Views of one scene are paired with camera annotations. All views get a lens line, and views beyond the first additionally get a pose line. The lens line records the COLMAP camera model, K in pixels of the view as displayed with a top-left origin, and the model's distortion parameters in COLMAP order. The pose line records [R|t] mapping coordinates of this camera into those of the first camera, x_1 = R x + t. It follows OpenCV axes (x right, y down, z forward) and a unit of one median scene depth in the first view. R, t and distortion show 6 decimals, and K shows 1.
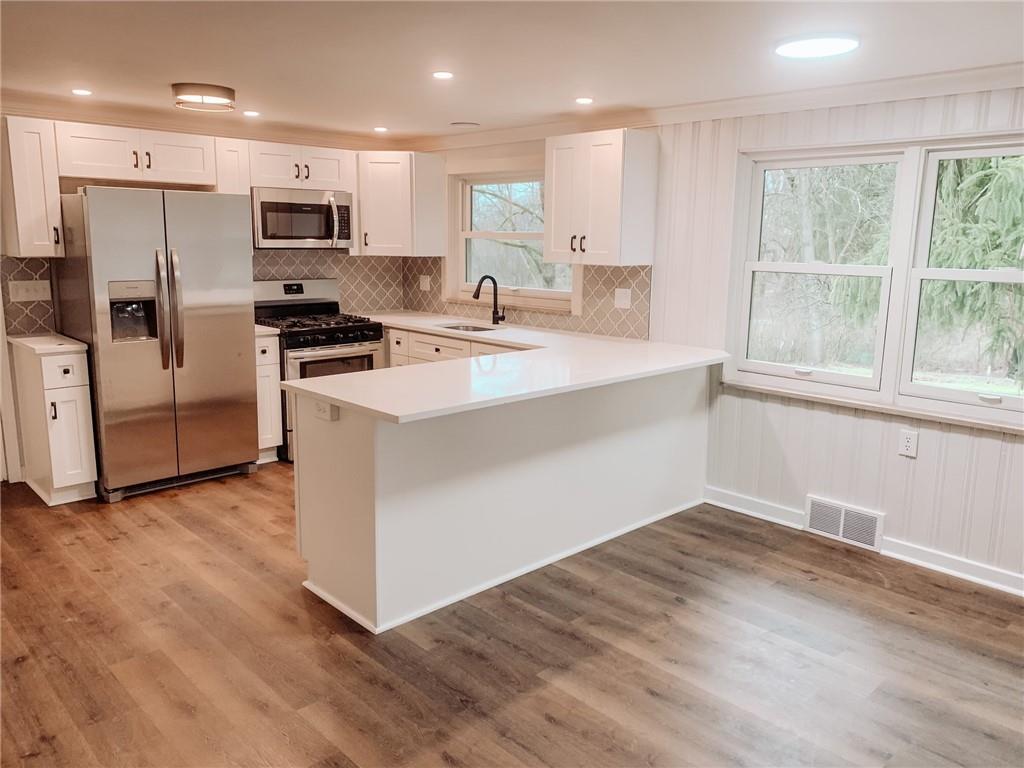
lens RADIAL K [[777.4, 0, 506.5], [0, 777.4, 382.0], [0, 0, 1]] dist [0.066448, -0.051793]
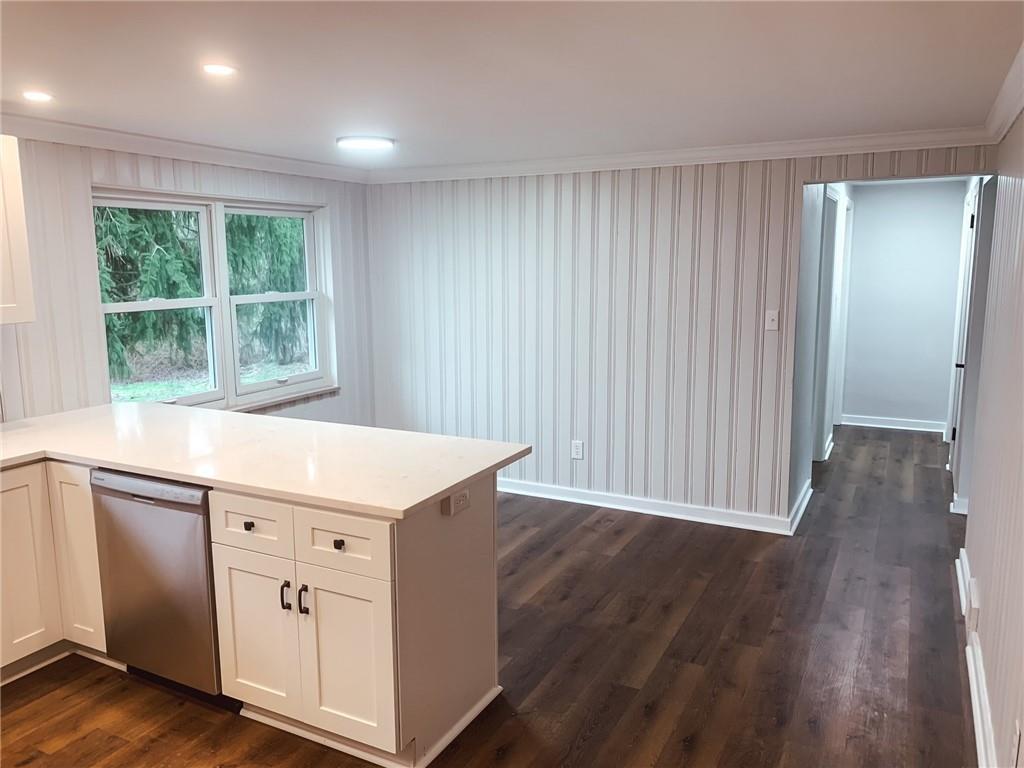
lens RADIAL K [[777.4, 0, 508.9], [0, 777.4, 381.2], [0, 0, 1]] dist [0.066448, -0.051793]
pose [[-0.329486, -0.163717, 0.929858, -1.101215], [0.167601, 0.959069, 0.228248, -0.295141], [-0.929166, 0.231049, -0.288560, 1.275941]]
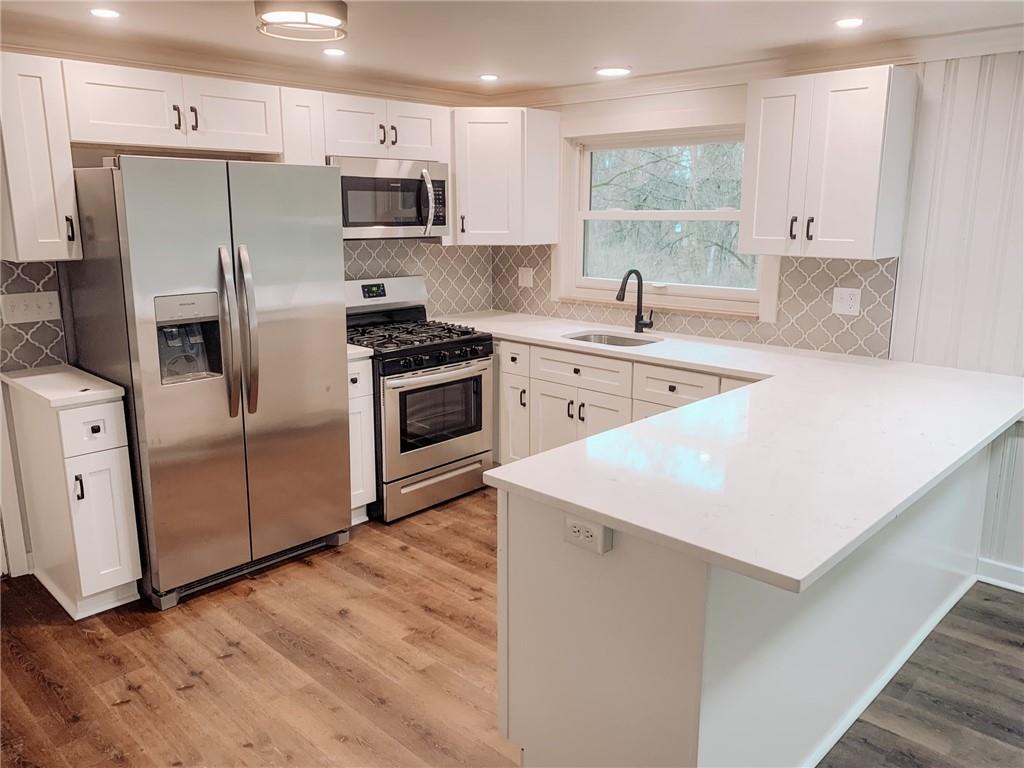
lens RADIAL K [[777.4, 0, 514.9], [0, 777.4, 381.5], [0, 0, 1]] dist [0.066448, -0.051793]
pose [[0.998735, -0.021206, 0.045583, -0.204295], [0.019643, 0.999213, 0.034457, -0.064600], [-0.046278, -0.033519, 0.998366, 0.273958]]
